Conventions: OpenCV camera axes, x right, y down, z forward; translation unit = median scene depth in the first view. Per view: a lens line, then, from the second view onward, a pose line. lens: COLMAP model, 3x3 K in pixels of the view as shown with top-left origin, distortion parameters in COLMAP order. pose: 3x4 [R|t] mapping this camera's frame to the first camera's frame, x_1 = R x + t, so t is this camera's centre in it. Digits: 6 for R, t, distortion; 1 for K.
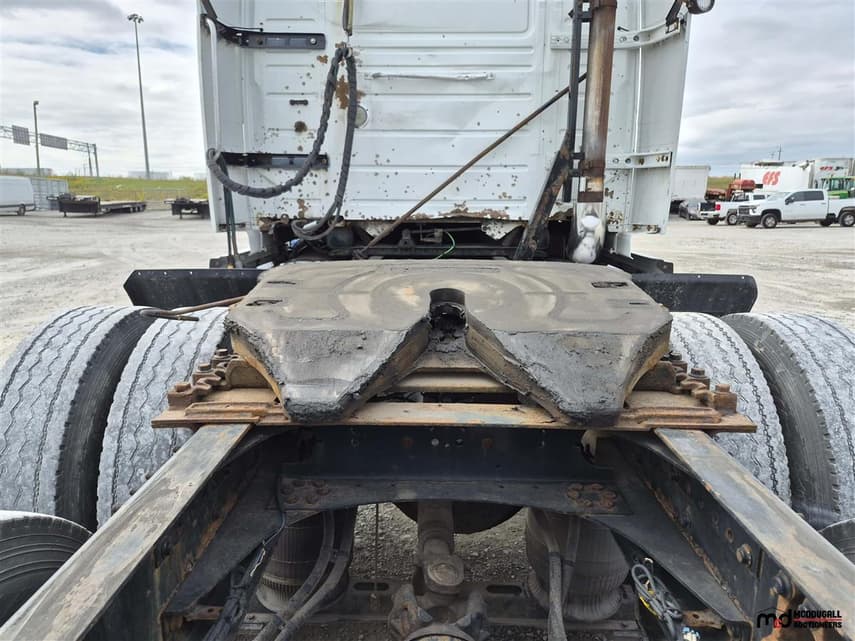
lens RADIAL K [[594.0, 0, 420.7], [0, 594.0, 330.1], [0, 0, 1]] dist [0.068574, -0.067826]
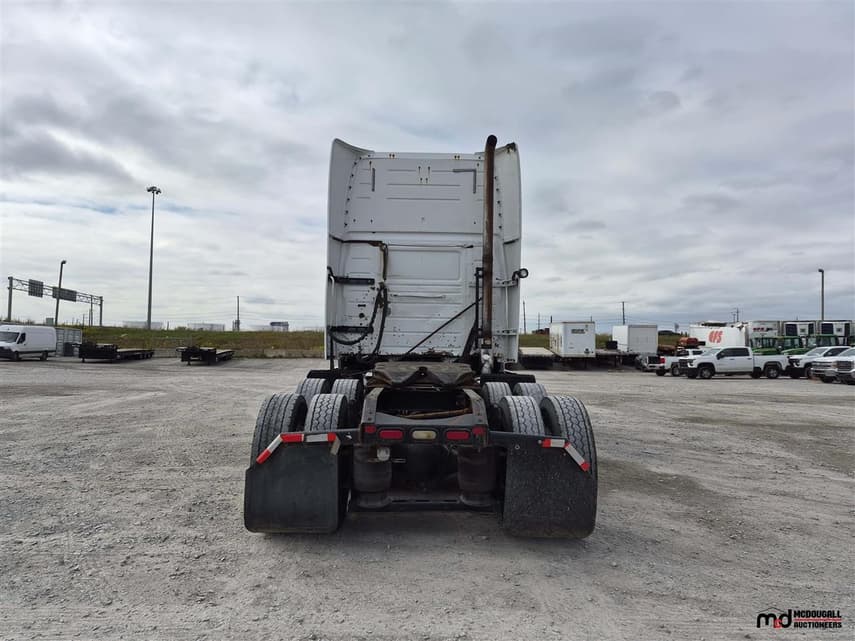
lens RADIAL K [[594.0, 0, 417.1], [0, 594.0, 332.8], [0, 0, 1]] dist [0.068574, -0.067826]
pose [[0.999702, 0.014196, 0.019853, -0.032238], [-0.008975, 0.970279, -0.241824, 0.277600], [-0.022696, 0.241574, 0.970117, -1.207609]]
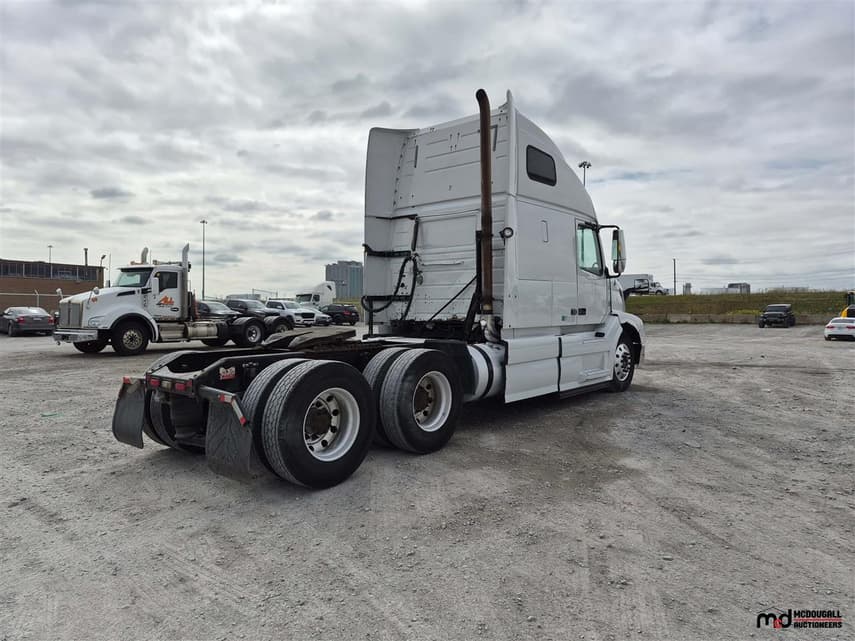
lens RADIAL K [[594.0, 0, 422.8], [0, 594.0, 327.6], [0, 0, 1]] dist [0.068574, -0.067826]
pose [[0.765413, 0.016526, -0.643327, 1.477227], [-0.137611, 0.980751, -0.138532, 0.169812], [0.628655, 0.194563, 0.752953, -0.790201]]
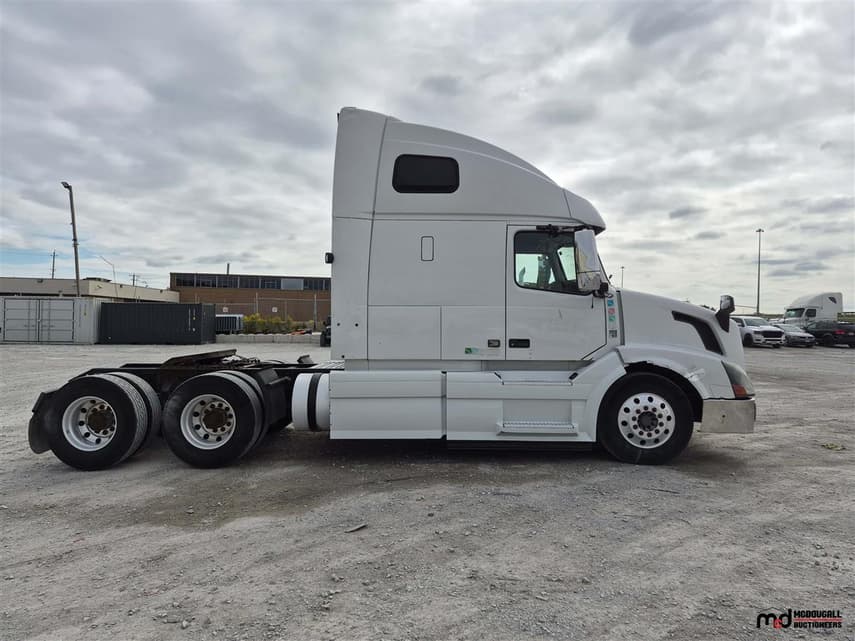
lens RADIAL K [[594.0, 0, 437.7], [0, 594.0, 334.5], [0, 0, 1]] dist [0.068574, -0.067826]
pose [[-0.016086, 0.020996, -0.999650, 2.282895], [-0.227205, 0.973549, 0.024104, -0.346630], [0.973714, 0.227513, -0.010890, 1.250590]]
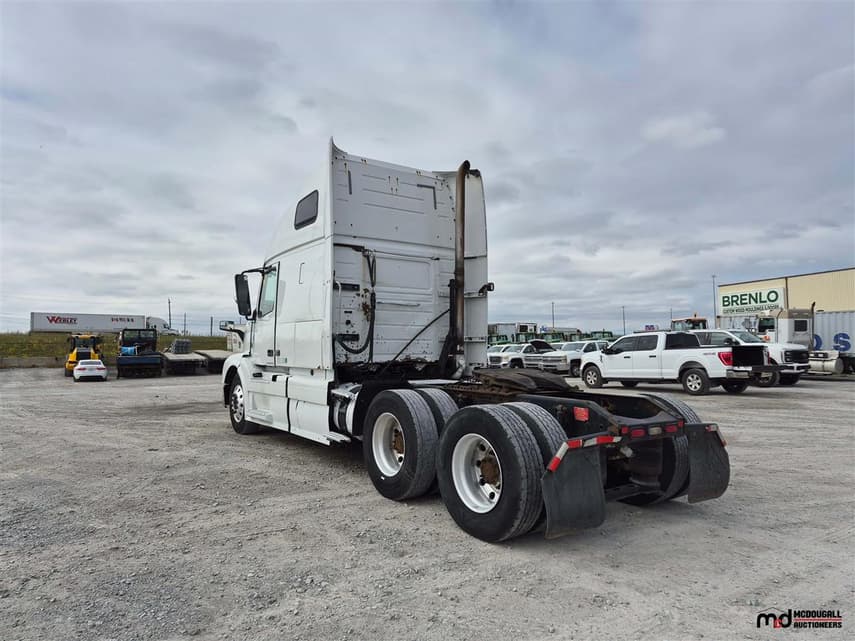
lens RADIAL K [[594.0, 0, 428.3], [0, 594.0, 324.6], [0, 0, 1]] dist [0.068574, -0.067826]
pose [[0.810605, 0.022078, 0.585177, -1.249105], [0.131135, 0.967068, -0.218137, 0.187099], [-0.570722, 0.253560, 0.781015, -0.882644]]
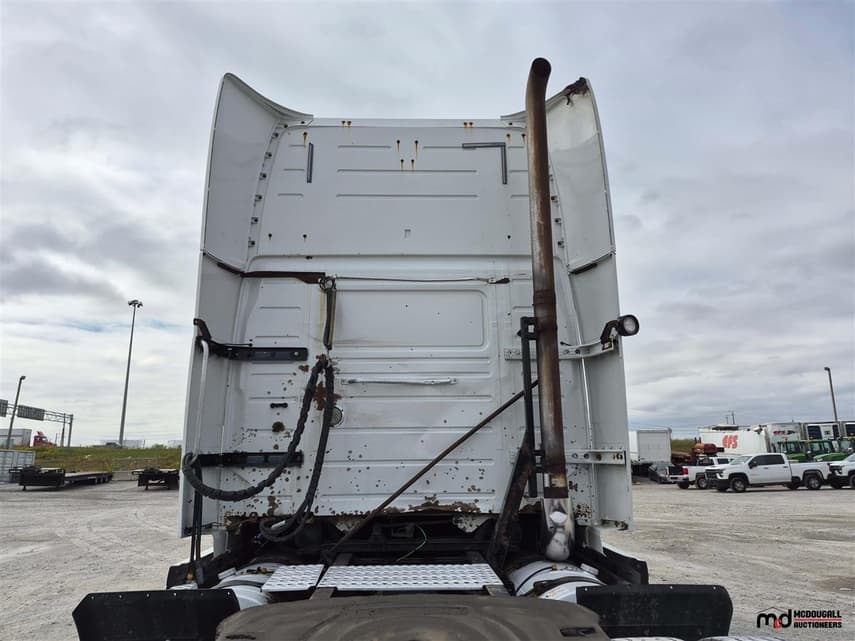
lens RADIAL K [[594.0, 0, 422.7], [0, 594.0, 332.5], [0, 0, 1]] dist [0.068574, -0.067826]
pose [[0.998878, -0.002435, 0.047296, 0.005501], [0.021836, 0.909868, -0.414322, -0.047270], [-0.042024, 0.414890, 0.908901, -0.041960]]
